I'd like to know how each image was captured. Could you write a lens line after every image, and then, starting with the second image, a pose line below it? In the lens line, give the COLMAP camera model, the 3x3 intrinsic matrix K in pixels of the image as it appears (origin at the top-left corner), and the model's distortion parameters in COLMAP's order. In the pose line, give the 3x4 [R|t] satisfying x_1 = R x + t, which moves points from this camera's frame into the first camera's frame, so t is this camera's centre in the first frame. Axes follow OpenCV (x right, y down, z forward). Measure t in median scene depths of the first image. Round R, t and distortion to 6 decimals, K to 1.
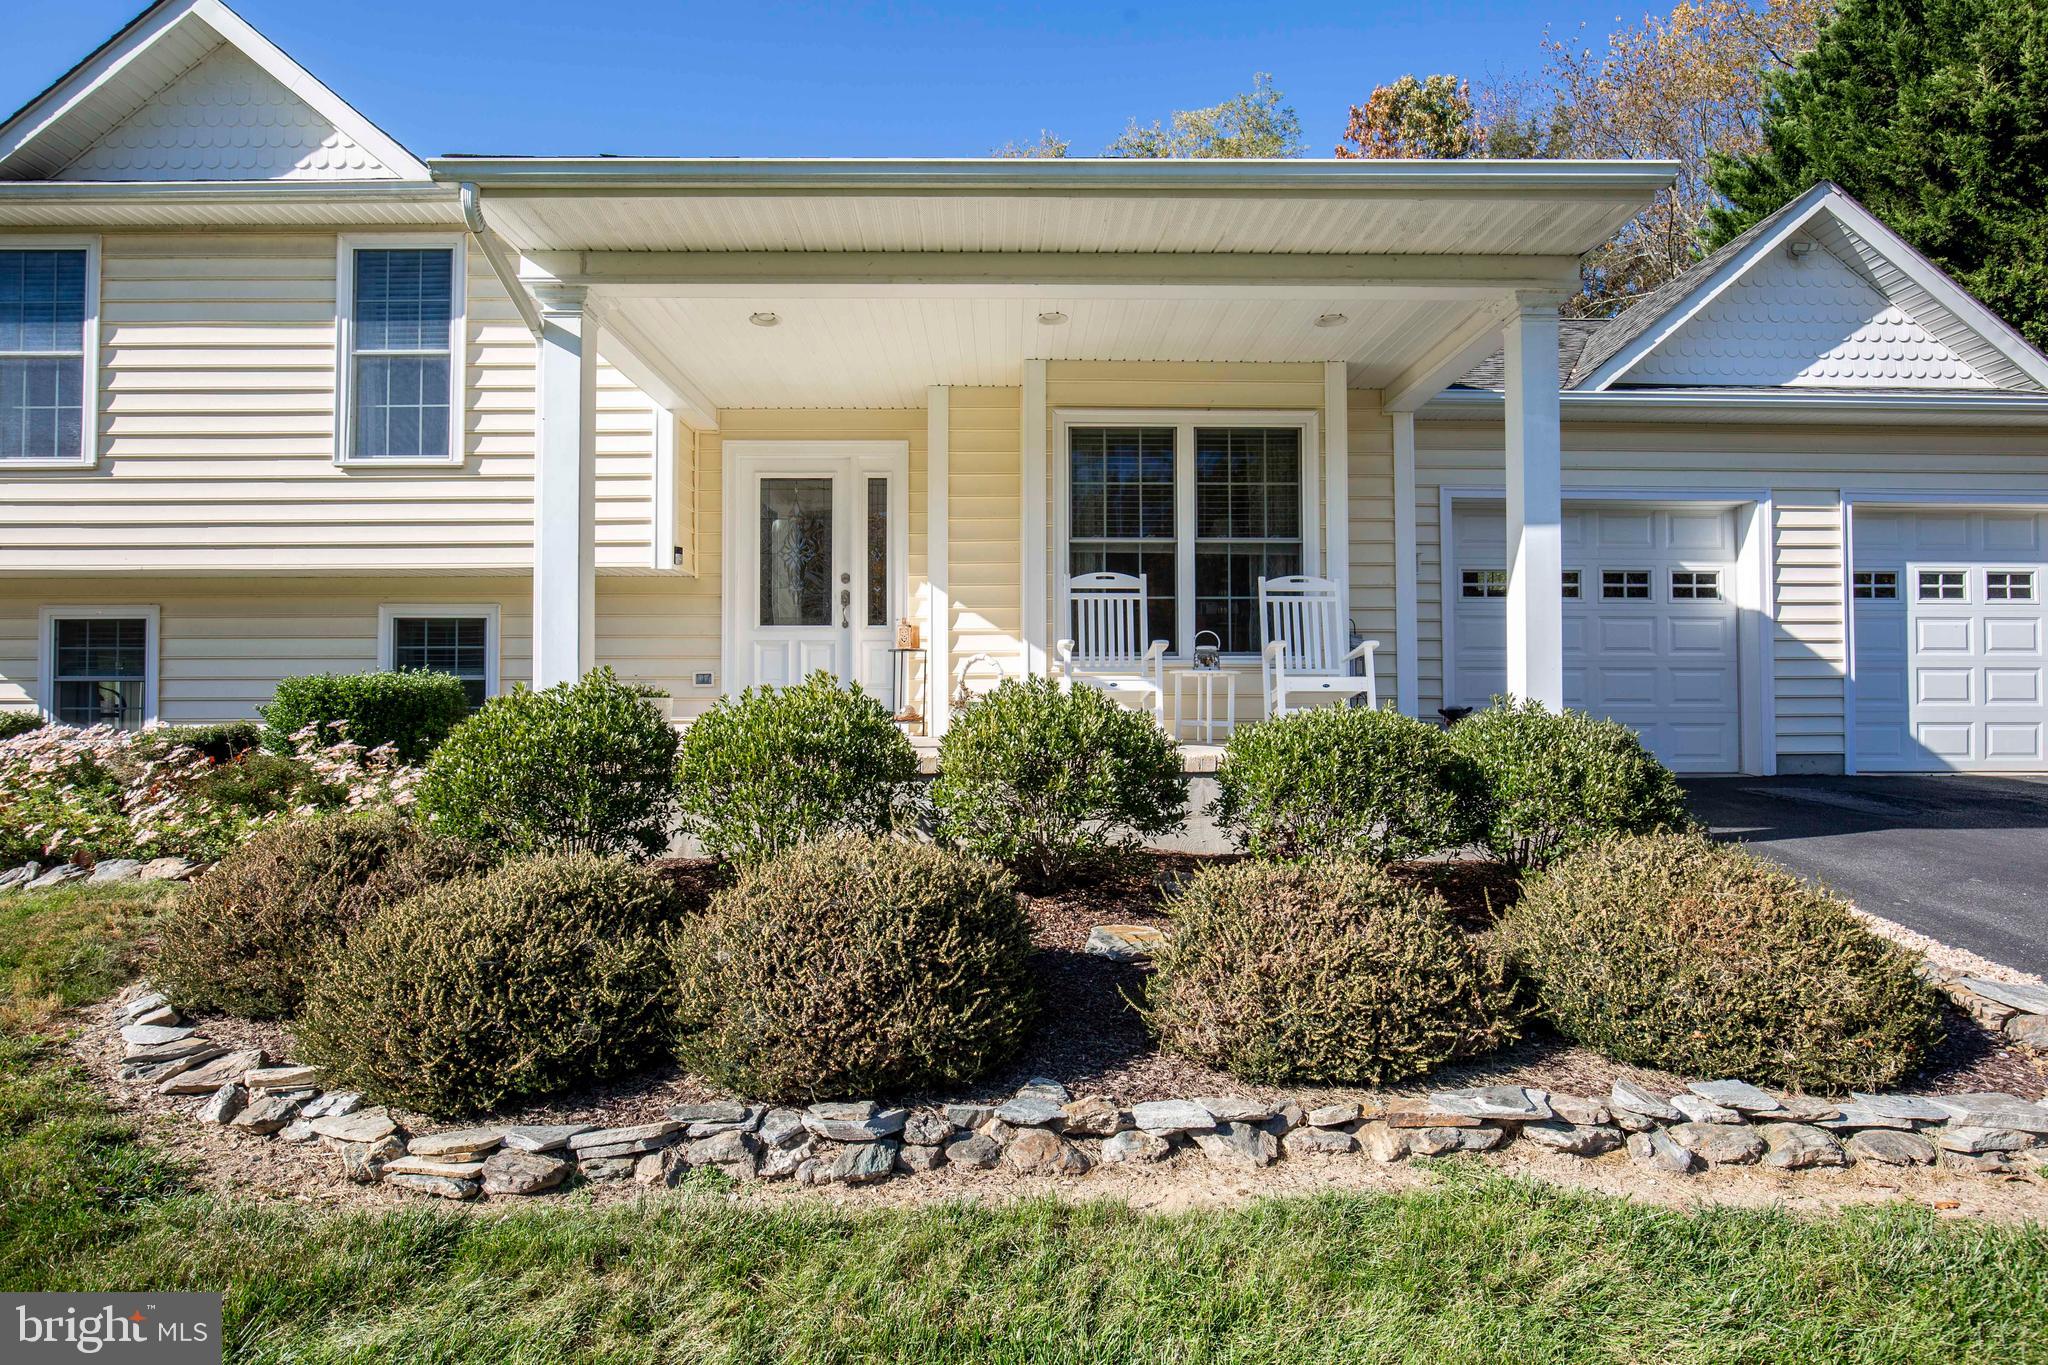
lens RADIAL K [[1086.2, 0, 1024.0], [0, 1086.2, 682.5], [0, 0, 1]] dist [-0.019899, 0.000758]
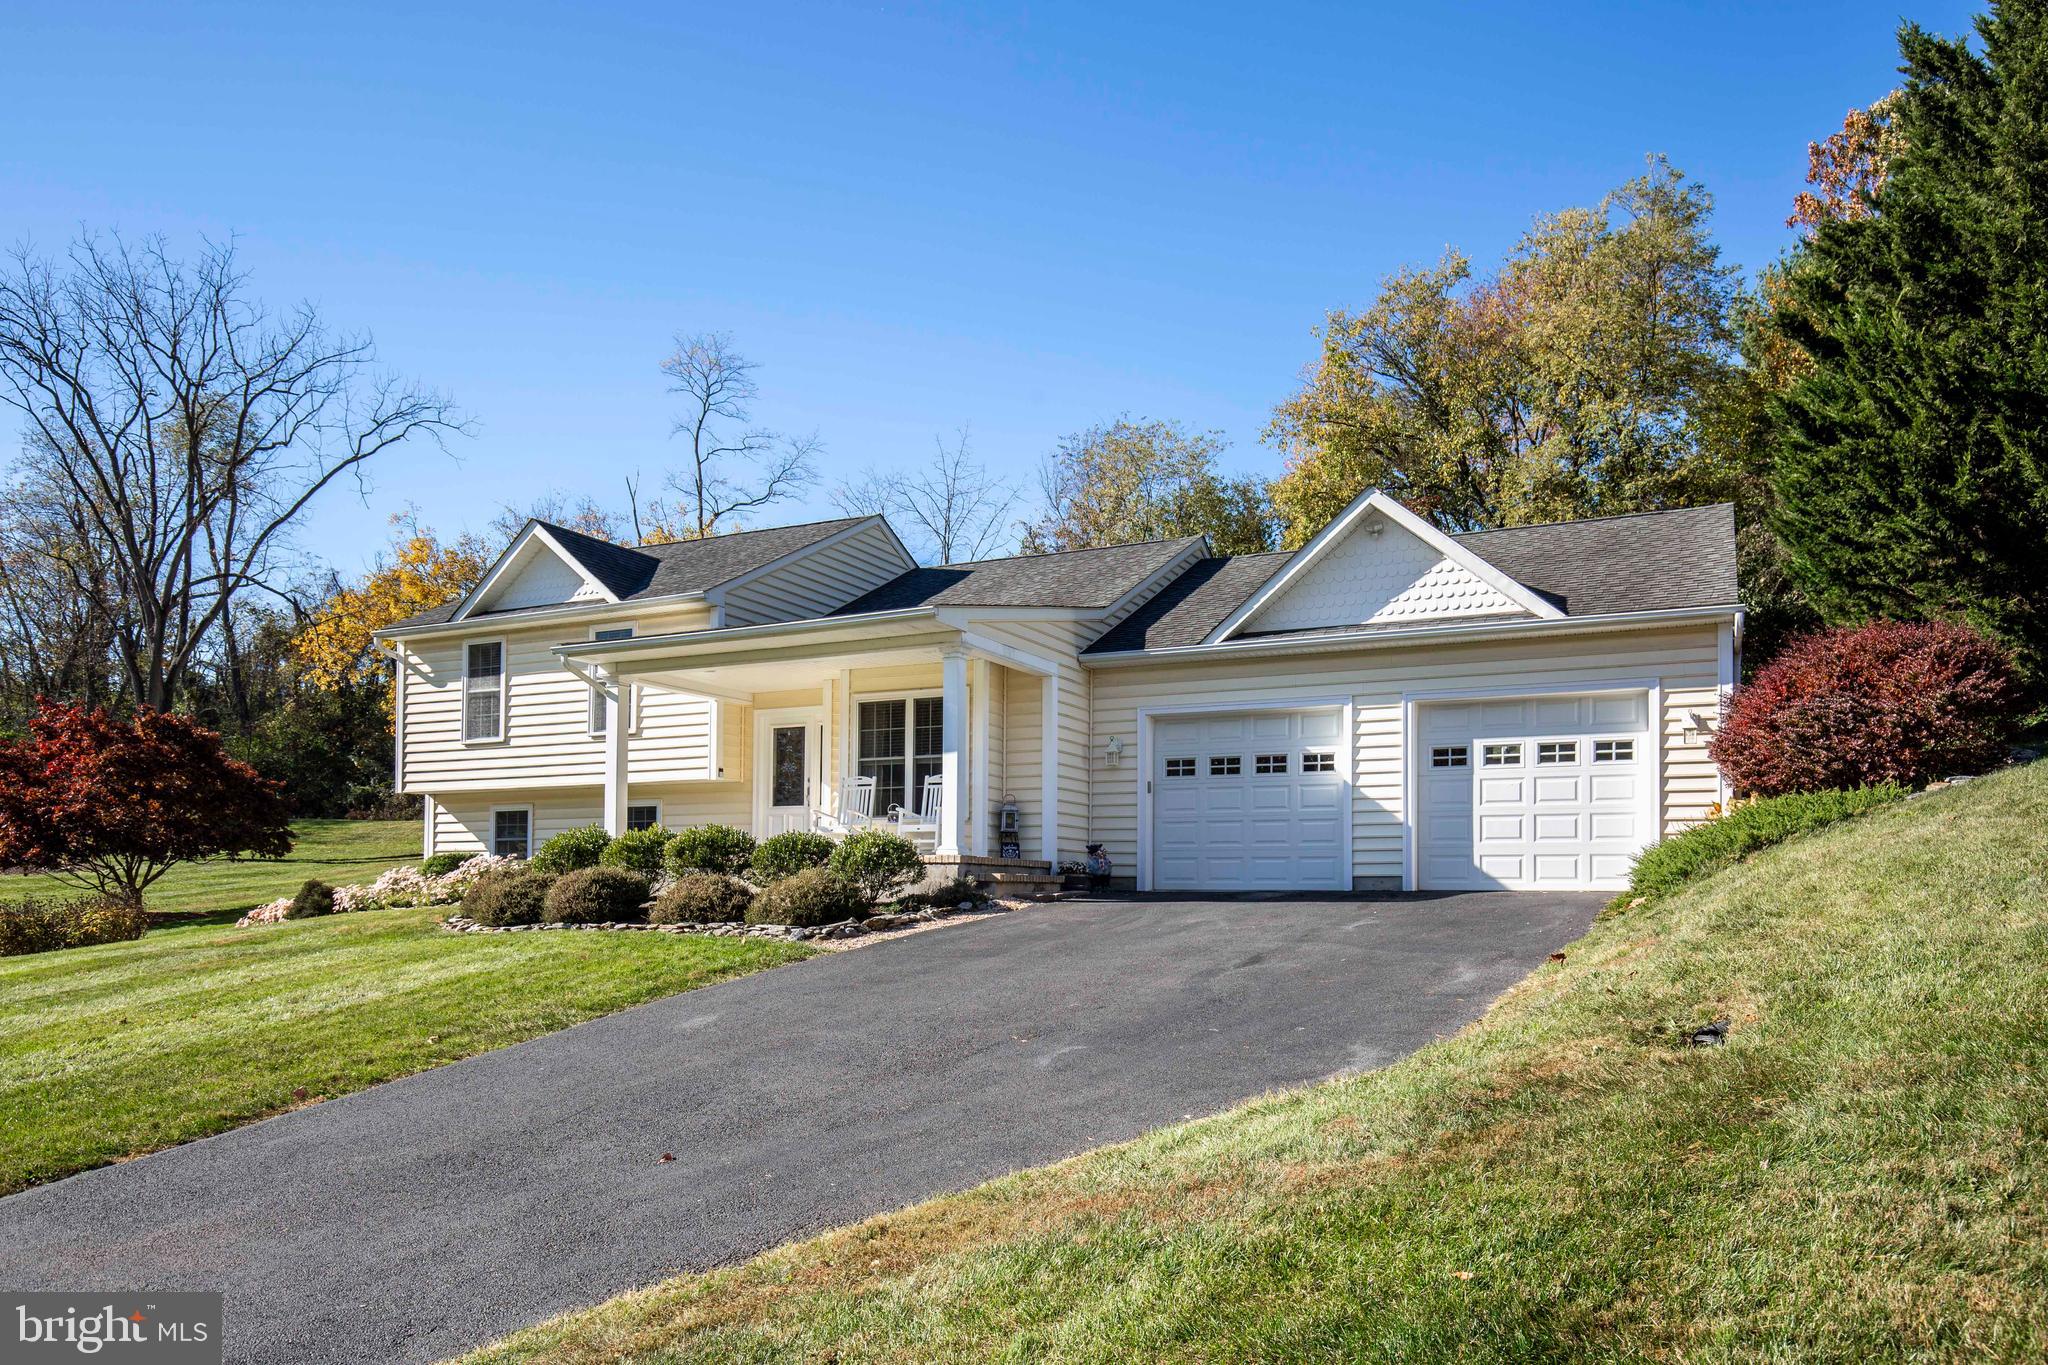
lens RADIAL K [[1428.3, 0, 1023.5], [0, 1428.3, 847.2], [0, 0, 1]] dist [-0.000600, 0.001013]
pose [[0.887963, -0.011634, -0.459768, 1.289899], [0.001544, 0.999750, -0.022315, 0.074506], [0.459913, 0.019106, 0.887759, -1.002989]]
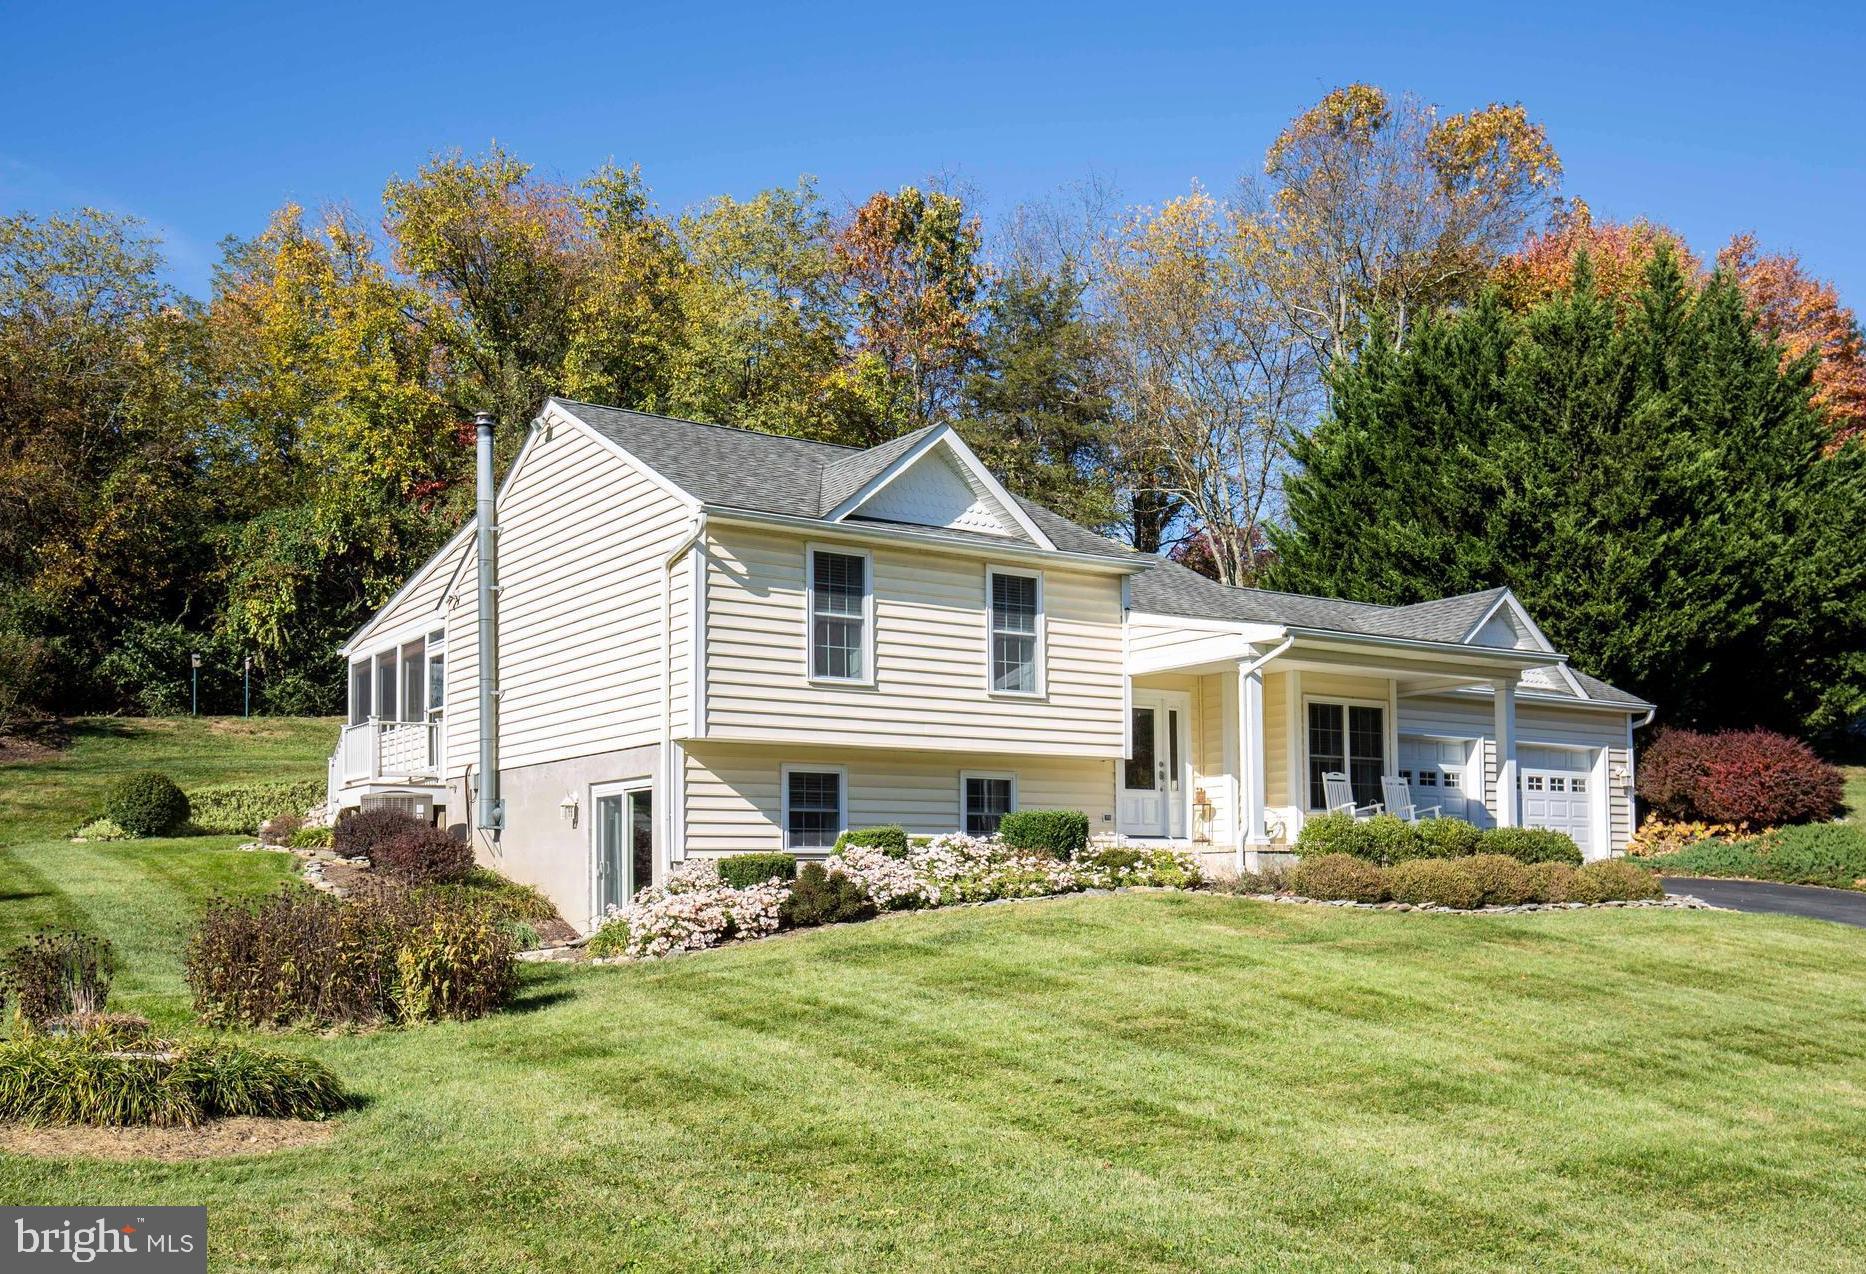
lens RADIAL K [[1761.6, 0, 933.0], [0, 1761.6, 637.0], [0, 0, 1]] dist [-0.008582, -0.004745]
pose [[0.834121, 0.077325, 0.546135, -2.115153], [-0.016738, 0.993217, -0.115061, 0.037943], [-0.551328, 0.086833, 0.829758, -1.258645]]
